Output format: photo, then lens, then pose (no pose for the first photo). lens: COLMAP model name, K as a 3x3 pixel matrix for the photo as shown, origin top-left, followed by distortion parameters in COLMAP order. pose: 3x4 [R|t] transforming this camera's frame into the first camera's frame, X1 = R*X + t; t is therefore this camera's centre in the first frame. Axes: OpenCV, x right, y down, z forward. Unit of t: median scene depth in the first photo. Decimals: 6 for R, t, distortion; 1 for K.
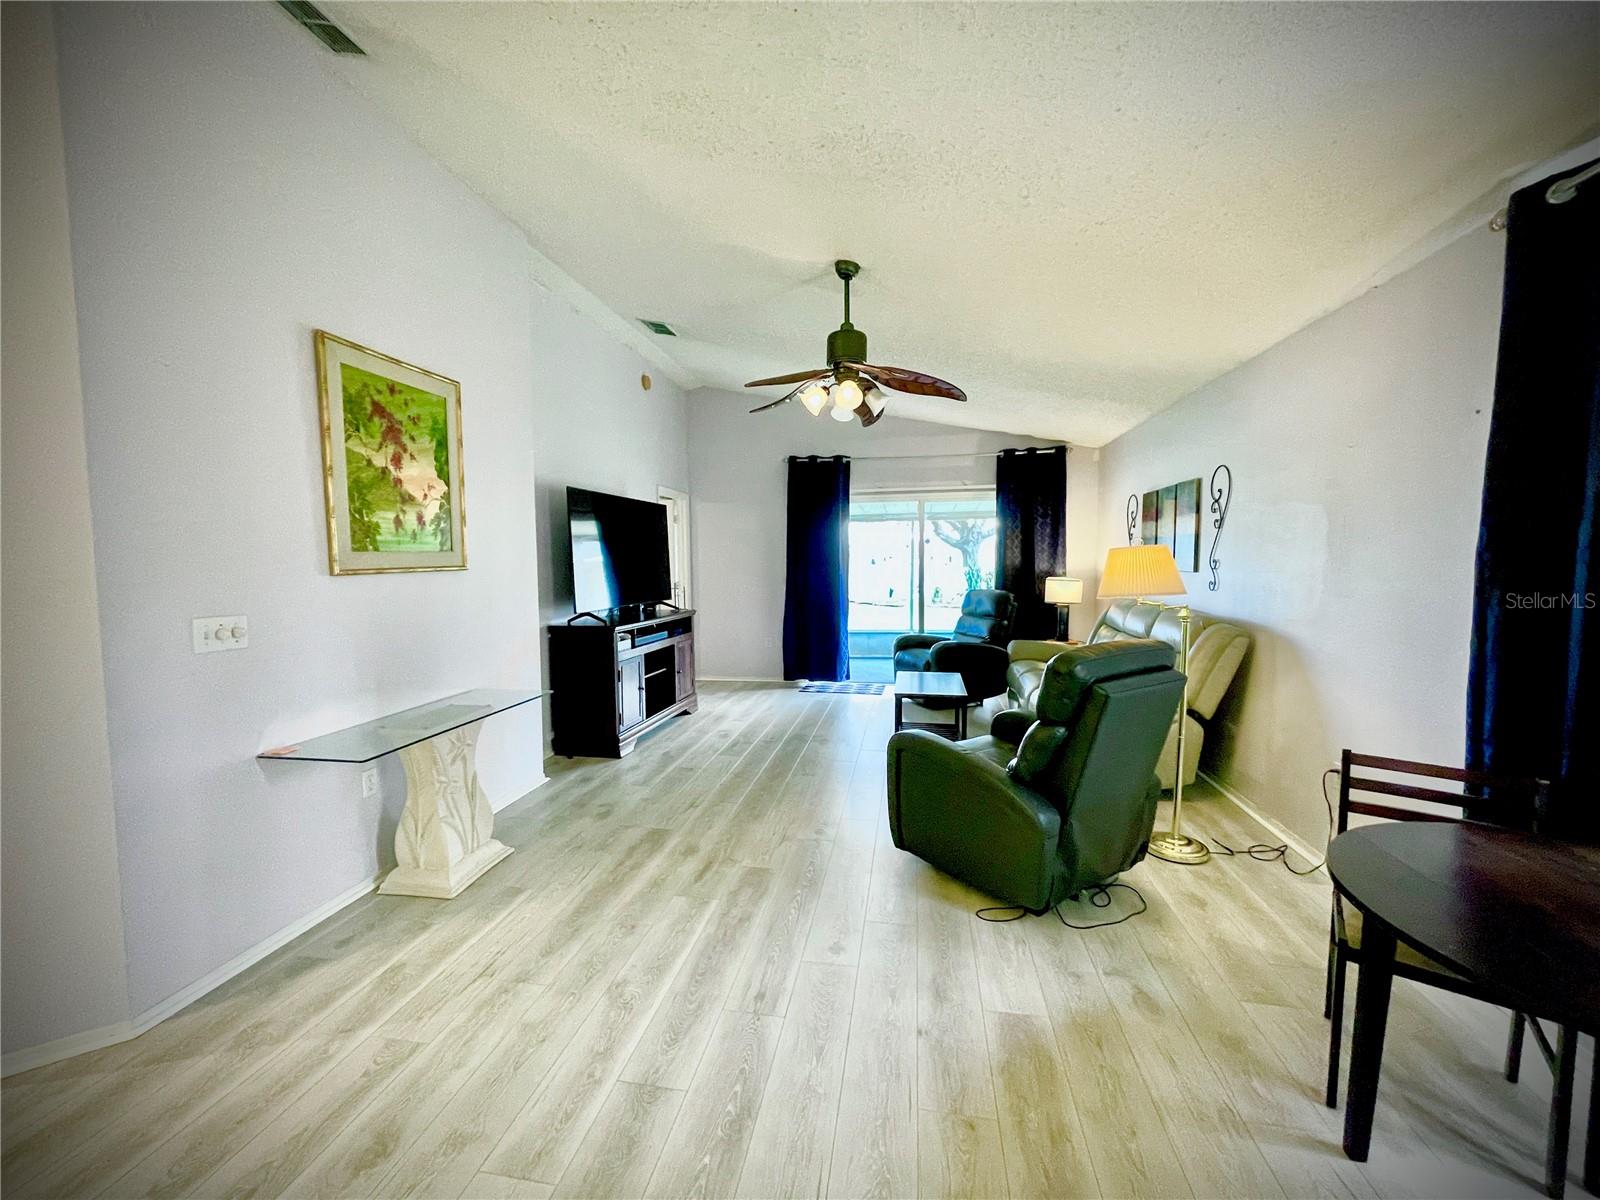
lens RADIAL K [[643.1, 0, 799.7], [0, 643.1, 604.9], [0, 0, 1]] dist [-0.001752, -0.000190]
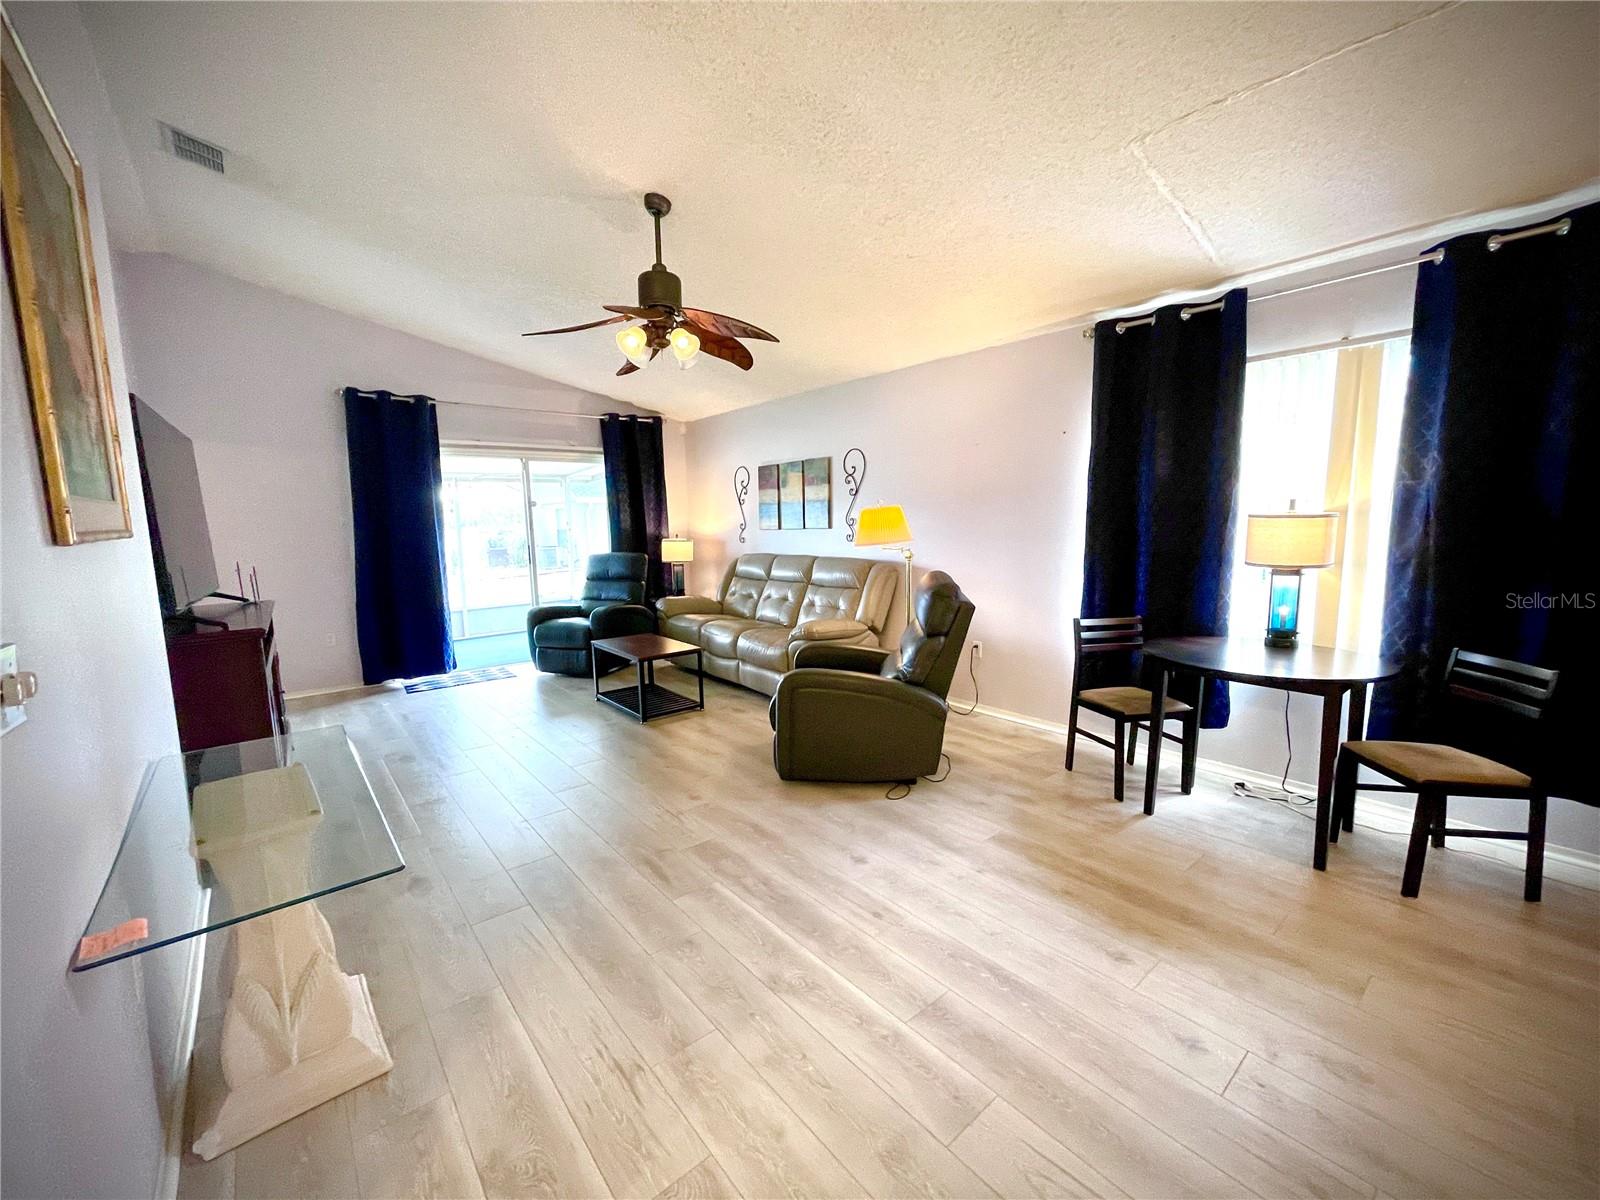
lens RADIAL K [[643.1, 0, 801.2], [0, 643.1, 600.8], [0, 0, 1]] dist [-0.001752, -0.000190]
pose [[0.642100, -0.099514, 0.760134, -0.551961], [0.068947, 0.995017, 0.072023, -0.003048], [-0.763514, 0.006163, 0.645762, 0.236042]]
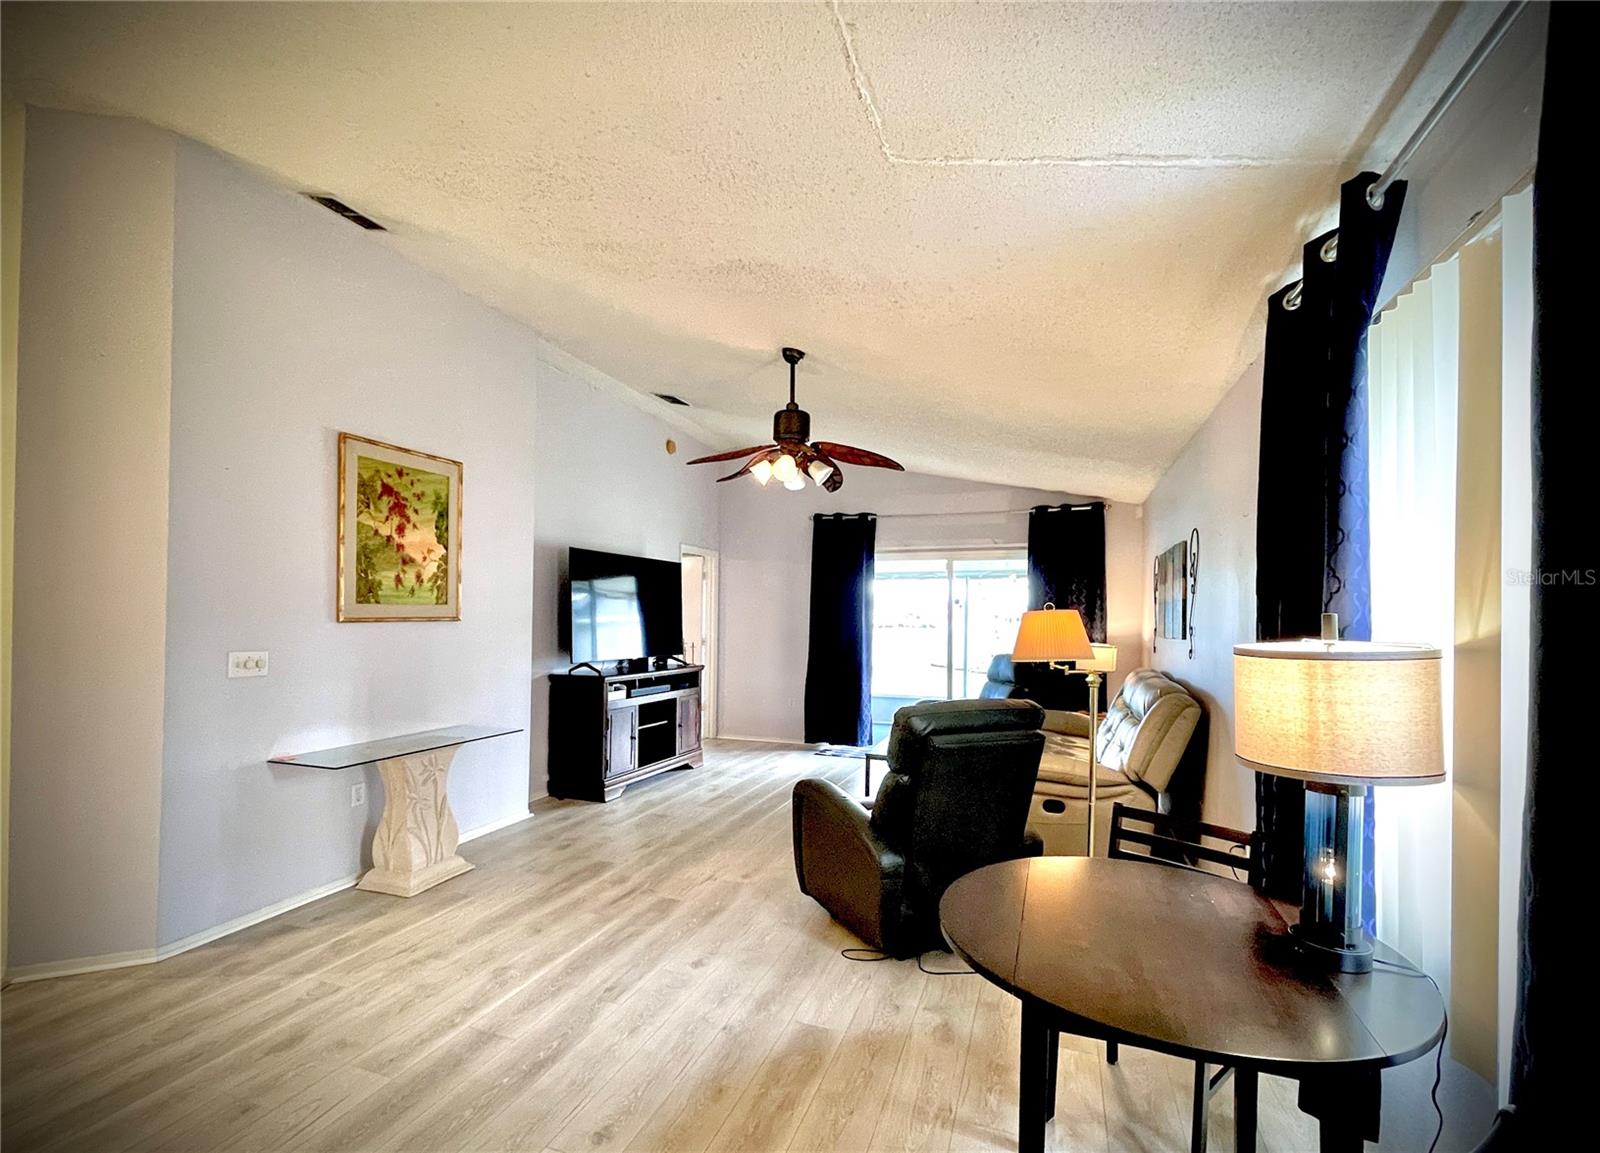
lens RADIAL K [[719.1, 0, 787.8], [0, 719.1, 611.9], [0, 0, 1]] dist [-0.004213, -0.000977]
pose [[0.984700, 0.019221, -0.173197, 0.282085], [-0.032696, 0.996626, -0.075285, 0.008140], [0.171166, 0.079796, 0.982006, -0.169967]]
